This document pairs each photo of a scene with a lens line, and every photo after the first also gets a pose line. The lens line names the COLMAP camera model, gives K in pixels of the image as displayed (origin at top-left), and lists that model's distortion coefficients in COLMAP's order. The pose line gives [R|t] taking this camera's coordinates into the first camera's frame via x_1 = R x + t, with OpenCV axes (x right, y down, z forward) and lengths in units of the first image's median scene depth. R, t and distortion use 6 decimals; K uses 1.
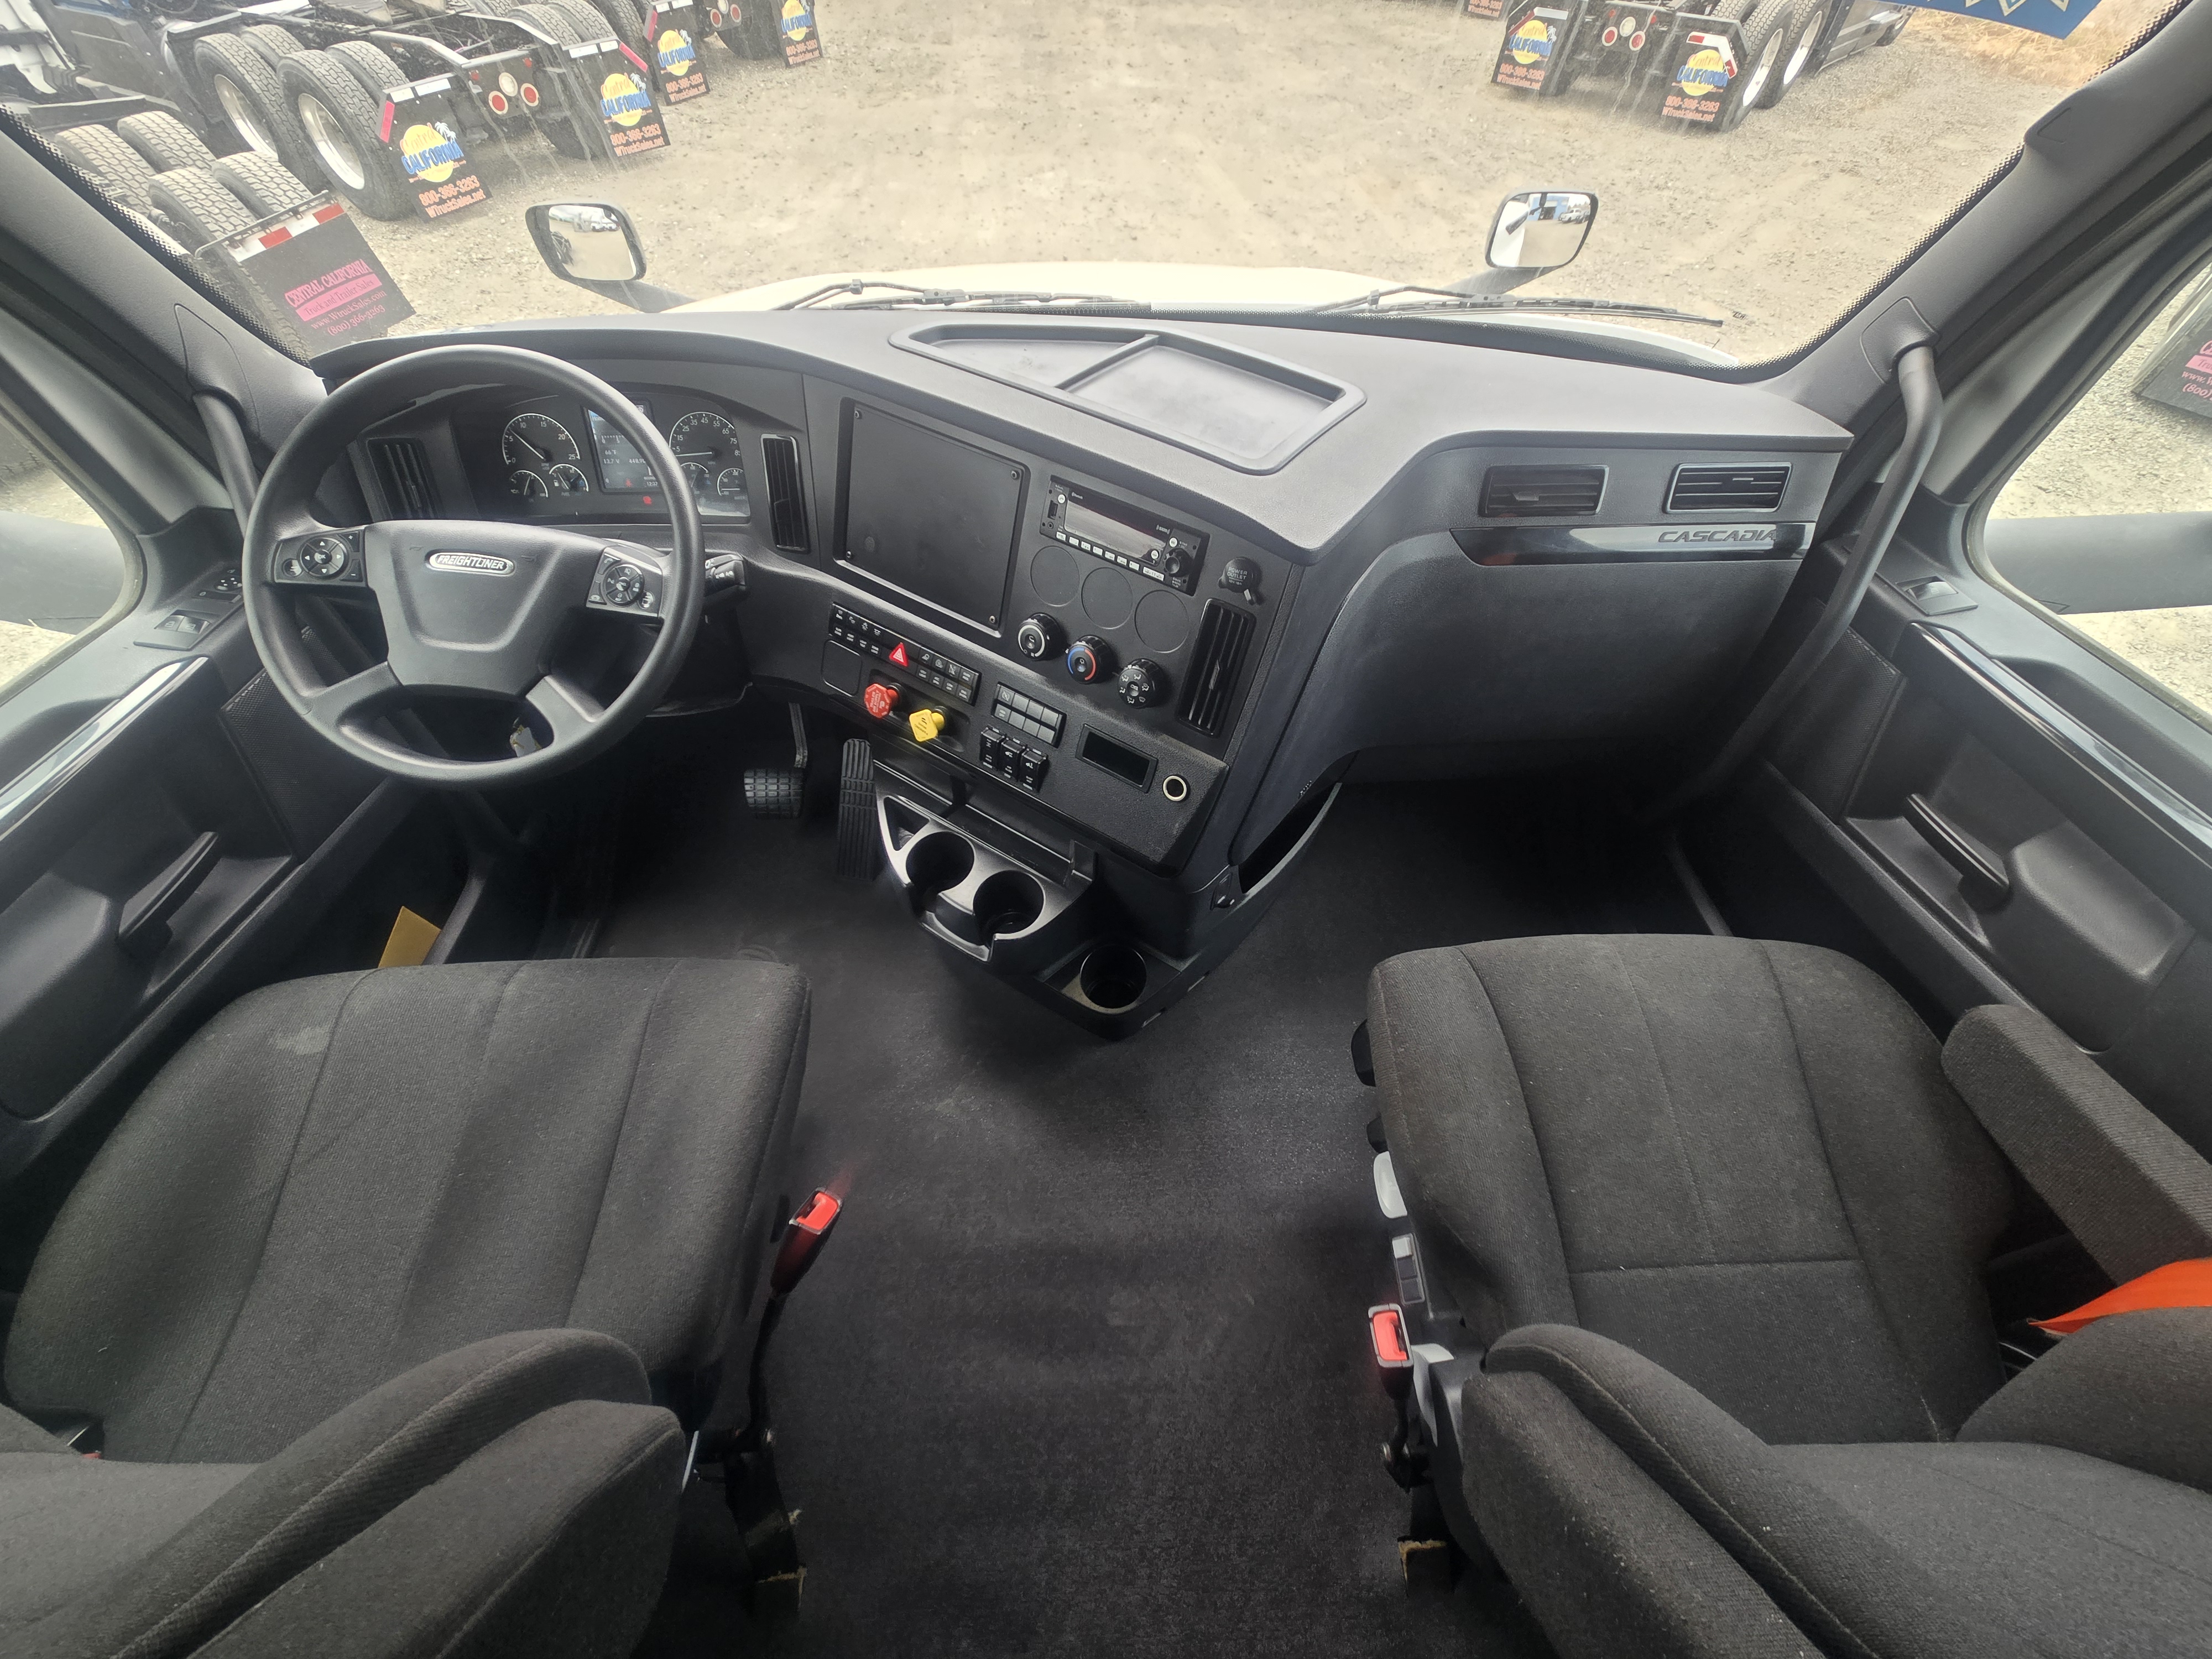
lens RADIAL K [[907.5, 0, 1105.4], [0, 907.5, 824.3], [0, 0, 1]] dist [0.018486, 0.000022]
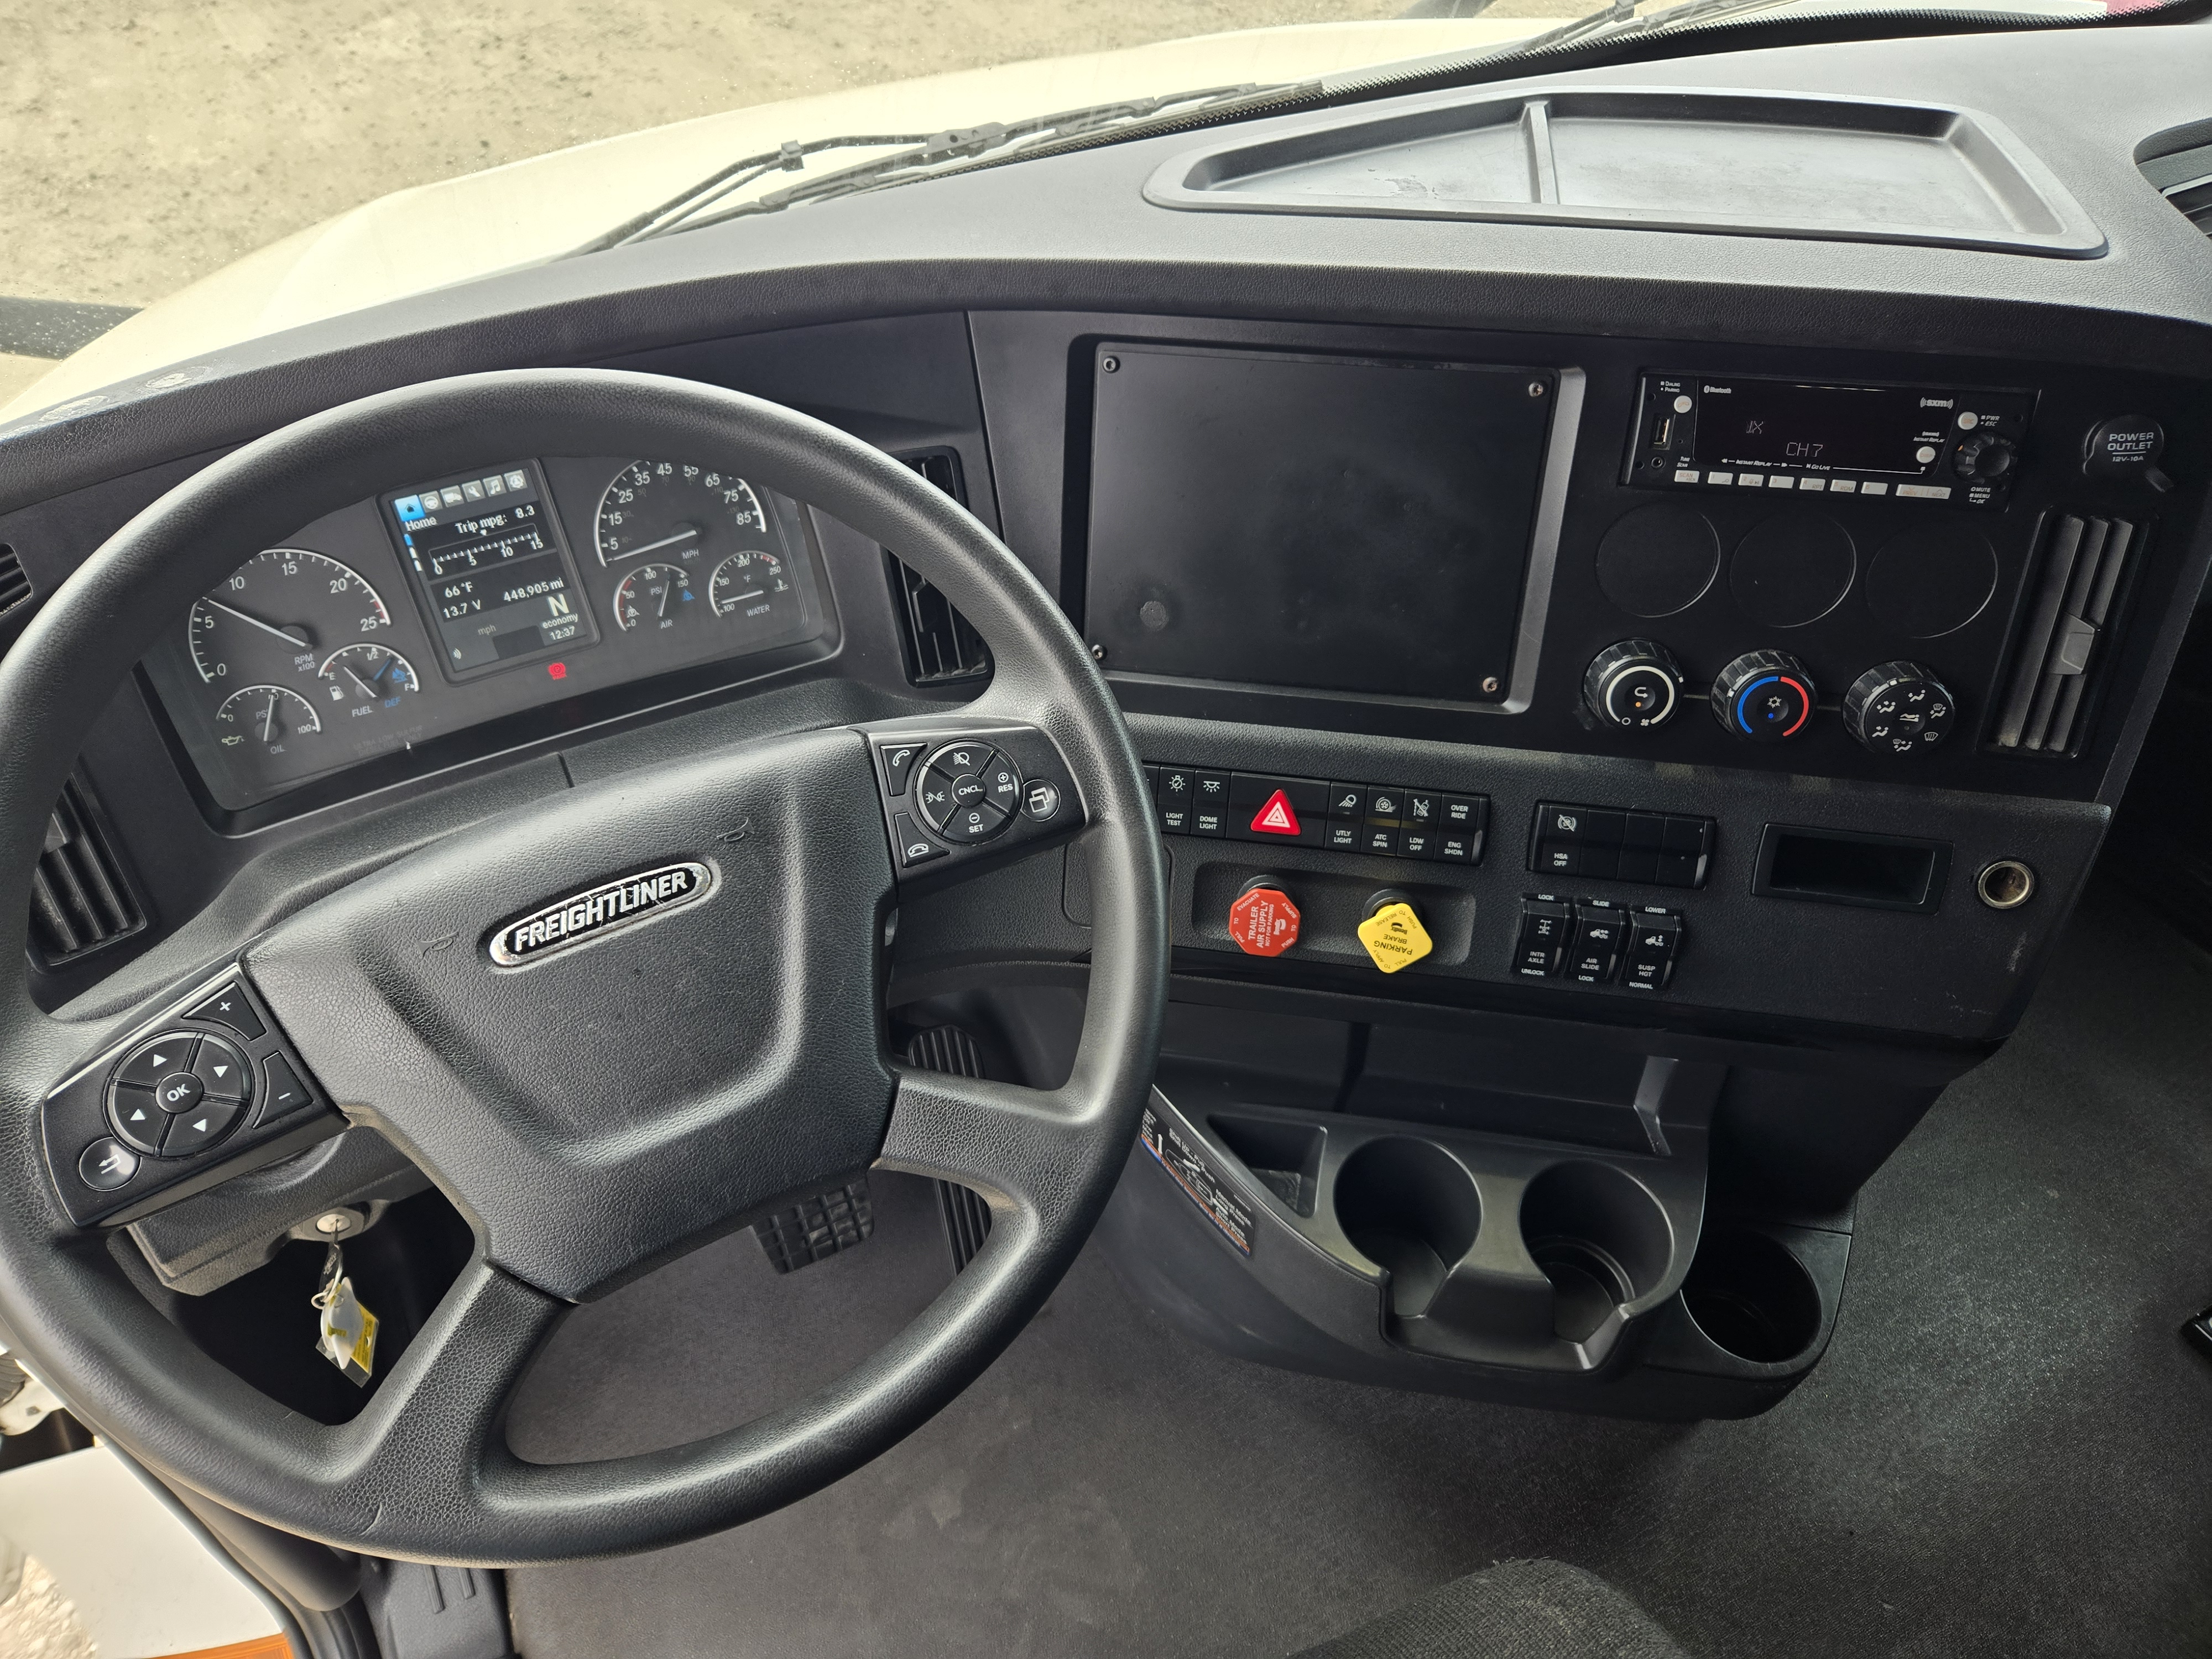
lens RADIAL K [[1510.0, 0, 1114.9], [0, 1510.0, 794.2], [0, 0, 1]] dist [0.073161, -0.049831]
pose [[0.909984, -0.302951, 0.283106, -0.455560], [0.336125, 0.938759, -0.075839, -0.143283], [-0.242793, 0.164171, 0.956085, 0.224901]]
